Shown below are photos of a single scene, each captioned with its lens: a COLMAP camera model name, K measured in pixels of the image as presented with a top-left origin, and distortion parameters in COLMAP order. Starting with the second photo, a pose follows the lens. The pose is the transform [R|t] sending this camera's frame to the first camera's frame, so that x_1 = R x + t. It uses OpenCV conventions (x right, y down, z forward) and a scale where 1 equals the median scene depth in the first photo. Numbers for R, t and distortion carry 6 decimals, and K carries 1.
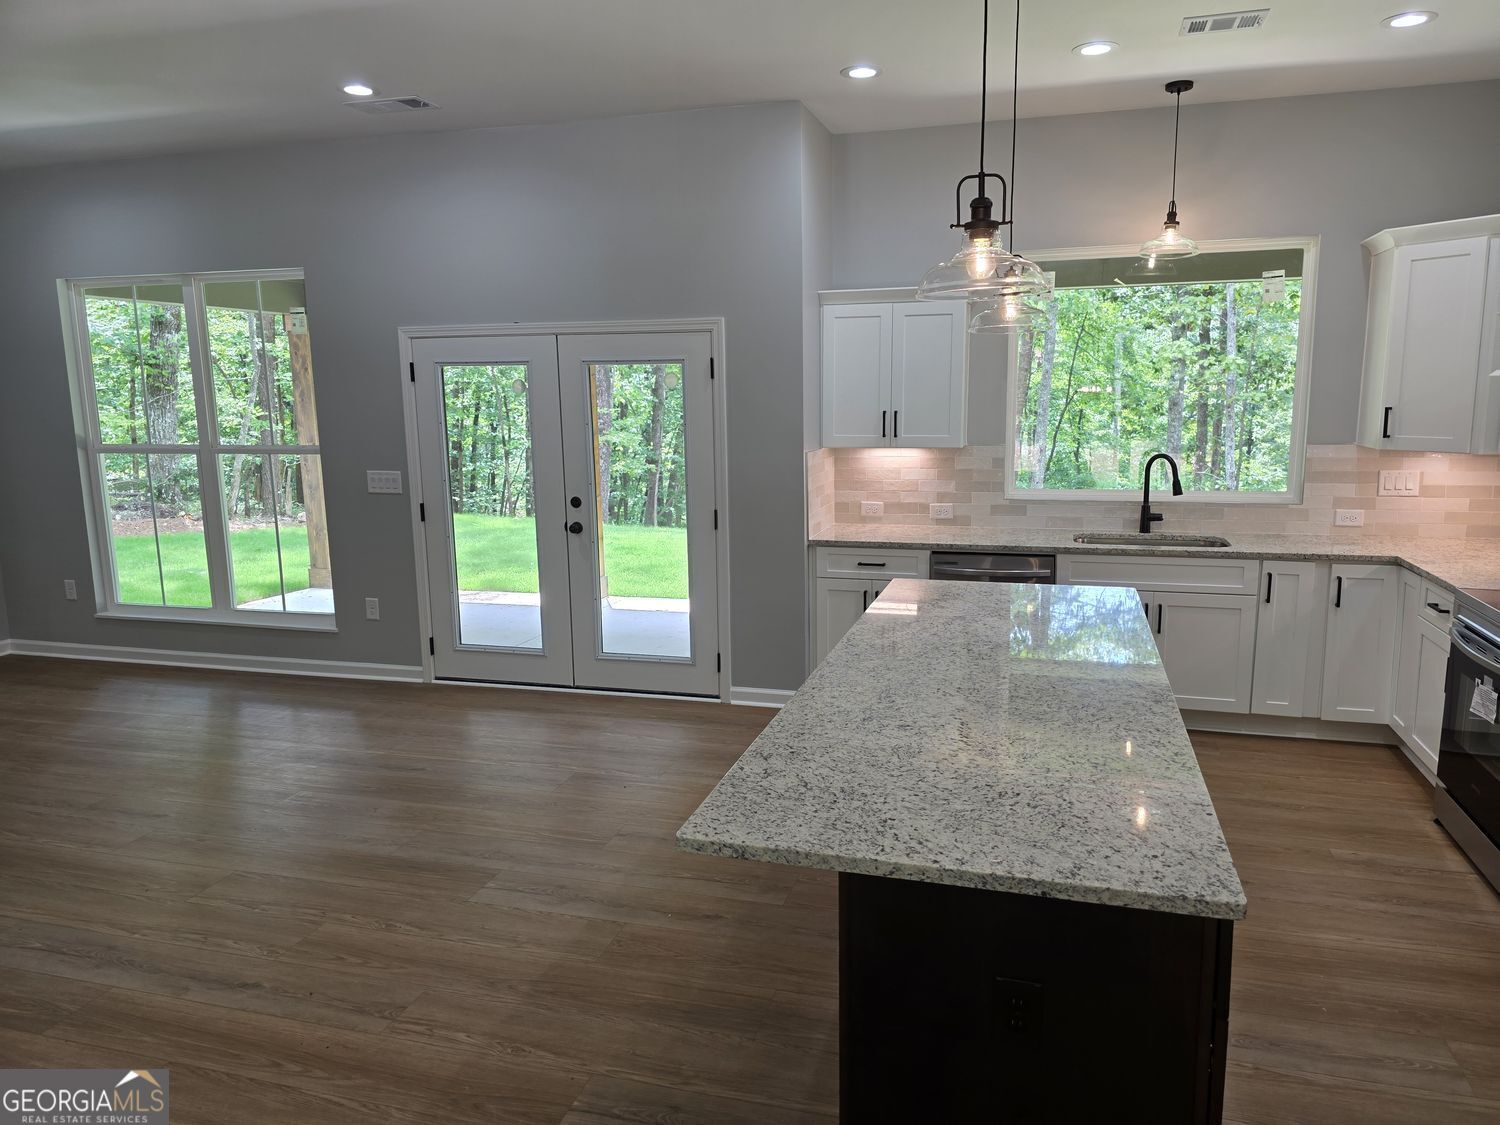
lens RADIAL K [[1005.4, 0, 801.8], [0, 1005.4, 559.6], [0, 0, 1]] dist [0.024024, -0.005244]
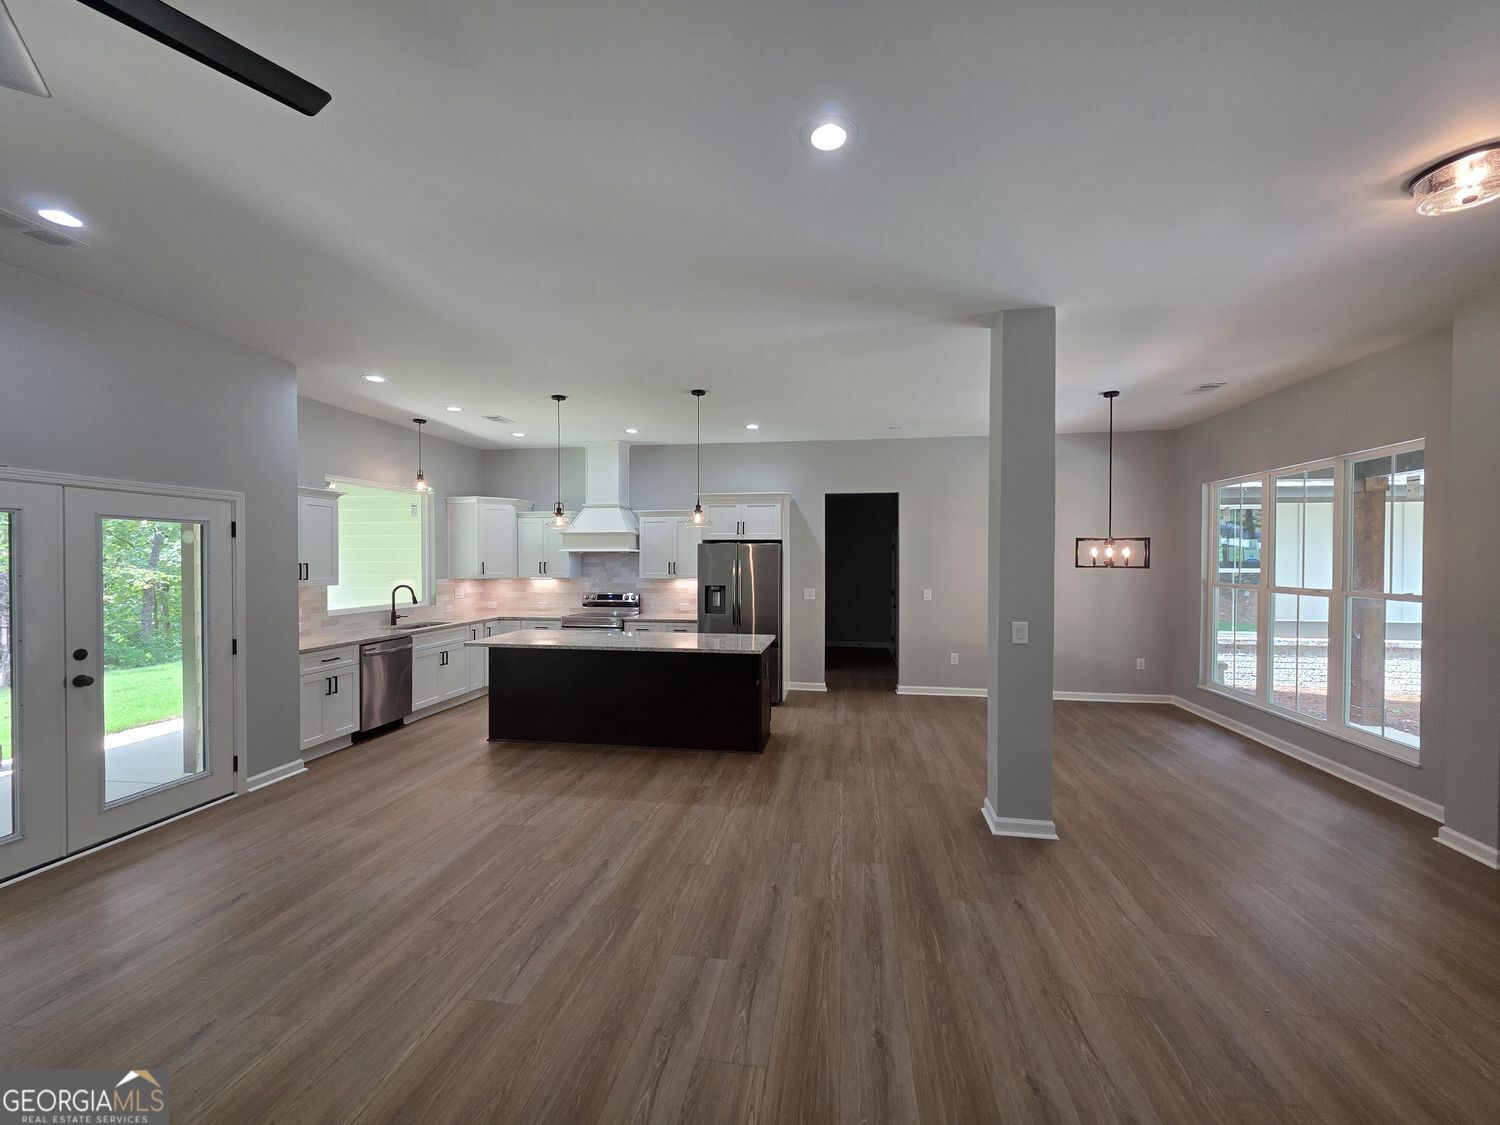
lens RADIAL K [[594.7, 0, 750.0], [0, 594.7, 562.5], [0, 0, 1]] dist [-0.001043, -0.000153]
pose [[-0.107034, 0.007734, 0.994225, -0.917637], [0.169924, 0.985400, 0.010628, -0.042927], [-0.979627, 0.170081, -0.106786, 0.432383]]
